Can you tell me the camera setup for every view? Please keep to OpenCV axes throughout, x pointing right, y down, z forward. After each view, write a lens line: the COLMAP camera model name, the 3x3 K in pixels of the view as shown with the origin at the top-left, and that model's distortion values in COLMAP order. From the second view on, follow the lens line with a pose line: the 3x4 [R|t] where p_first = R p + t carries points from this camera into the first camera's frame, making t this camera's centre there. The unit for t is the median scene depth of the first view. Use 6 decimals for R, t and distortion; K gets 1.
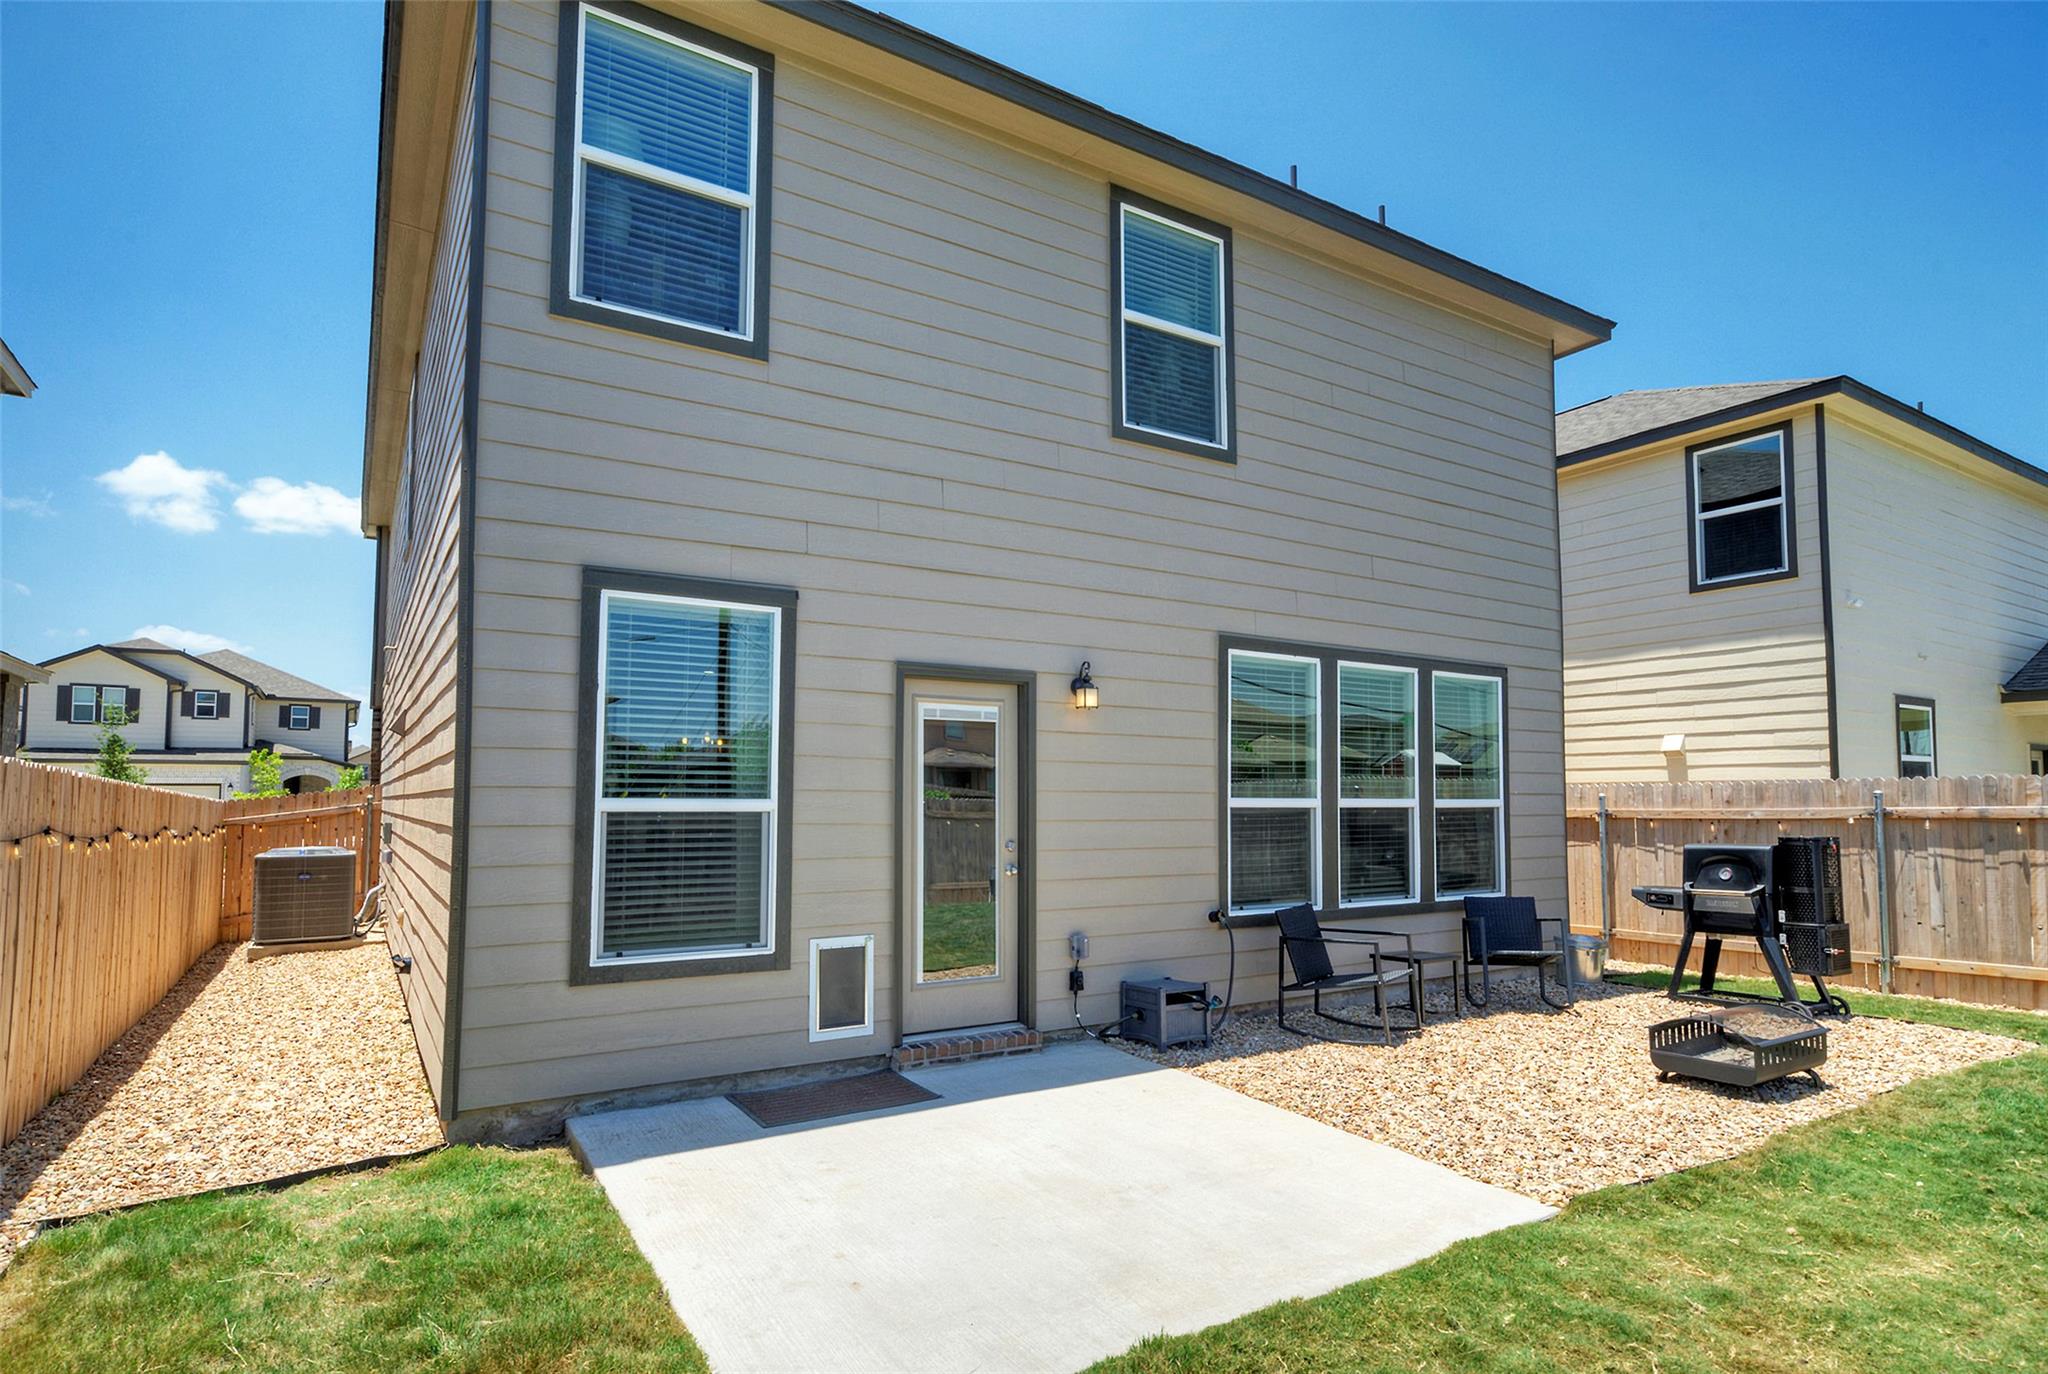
lens RADIAL K [[1016.0, 0, 1037.5], [0, 1016.0, 756.1], [0, 0, 1]] dist [-0.003375, 0.001994]
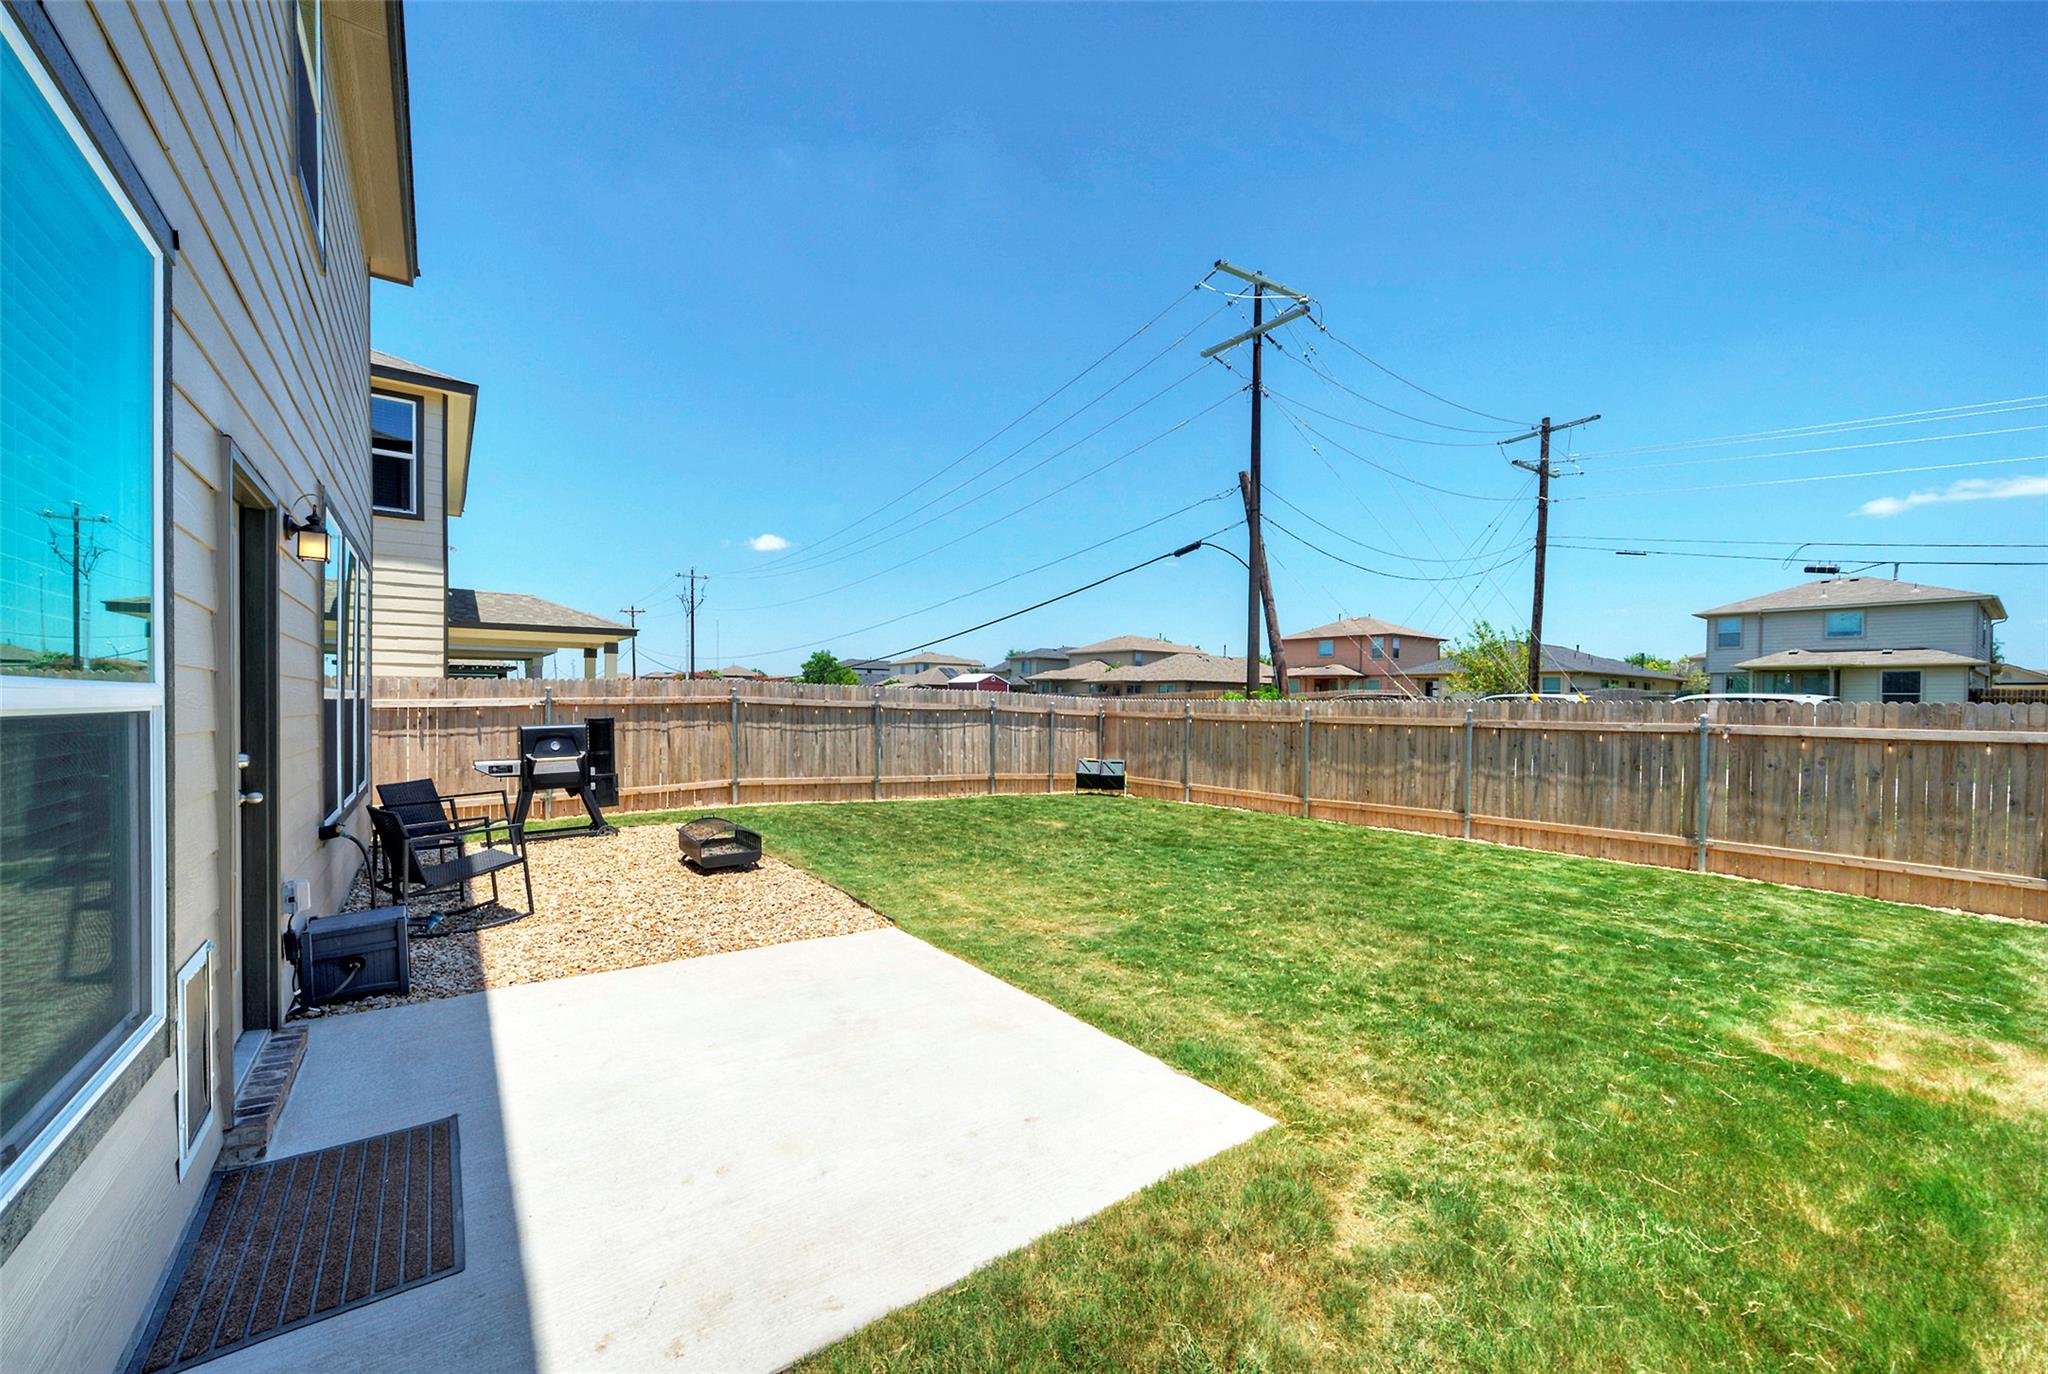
lens RADIAL K [[779.3, 0, 993.1], [0, 779.3, 705.1], [0, 0, 1]] dist [0.004303, 0.000921]
pose [[-0.036577, -0.006686, 0.999308, -0.525749], [-0.058103, 0.998300, 0.004553, 0.023809], [-0.997640, -0.057896, -0.036904, 0.544110]]
